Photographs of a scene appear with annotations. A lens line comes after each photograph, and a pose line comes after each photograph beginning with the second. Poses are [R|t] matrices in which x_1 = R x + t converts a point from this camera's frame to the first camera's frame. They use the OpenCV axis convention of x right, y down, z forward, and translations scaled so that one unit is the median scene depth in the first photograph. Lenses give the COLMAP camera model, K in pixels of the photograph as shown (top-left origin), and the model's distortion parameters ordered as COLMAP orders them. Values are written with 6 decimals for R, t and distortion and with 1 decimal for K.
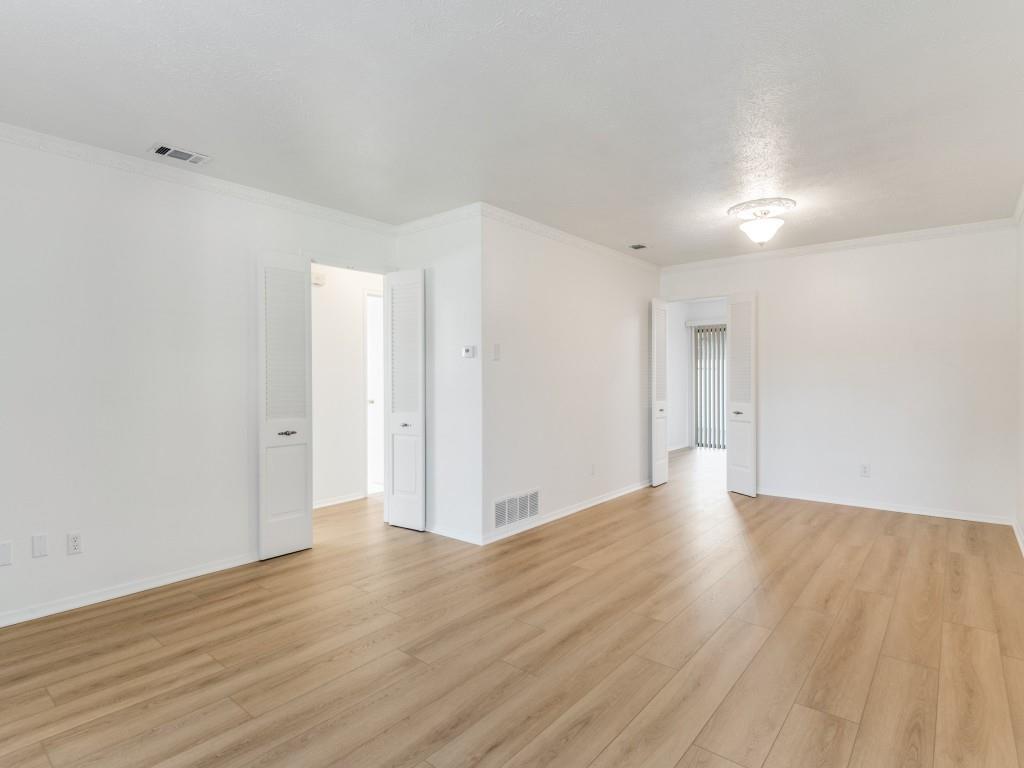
lens RADIAL K [[540.8, 0, 521.9], [0, 540.8, 380.5], [0, 0, 1]] dist [-0.000748, -0.003689]
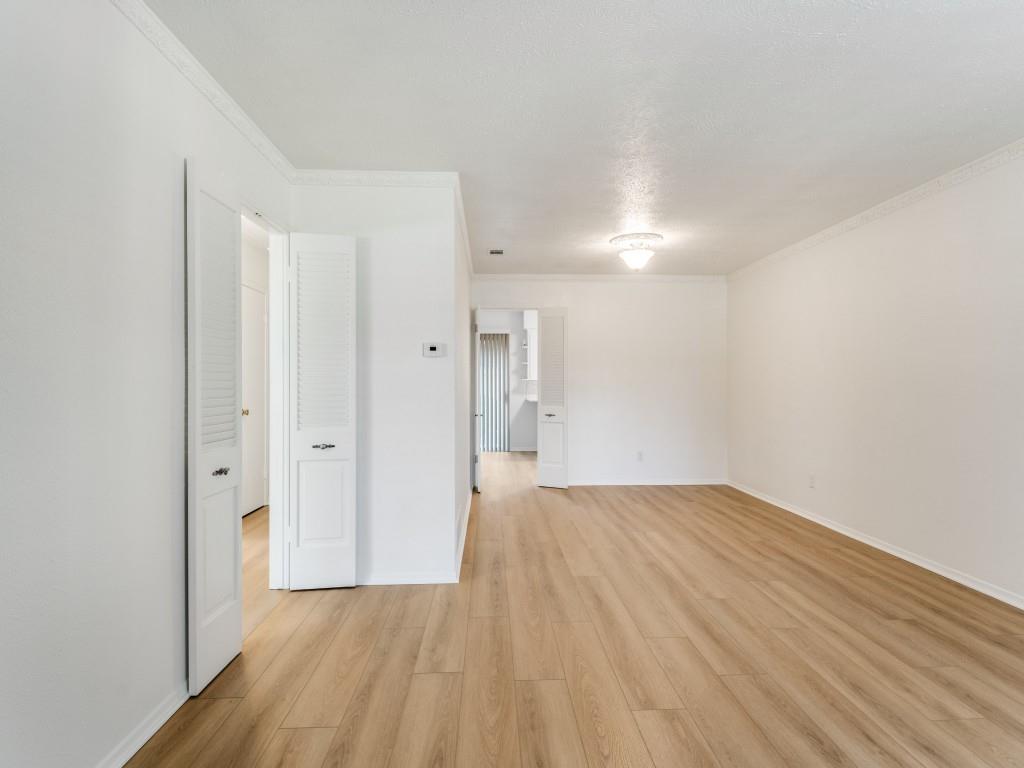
lens RADIAL K [[540.8, 0, 521.2], [0, 540.8, 386.3], [0, 0, 1]] dist [-0.000748, -0.003689]
pose [[0.733903, 0.002299, 0.679250, -0.570989], [-0.001102, 0.999997, -0.002195, 0.002982], [-0.679253, 0.000862, 0.733903, 0.318729]]
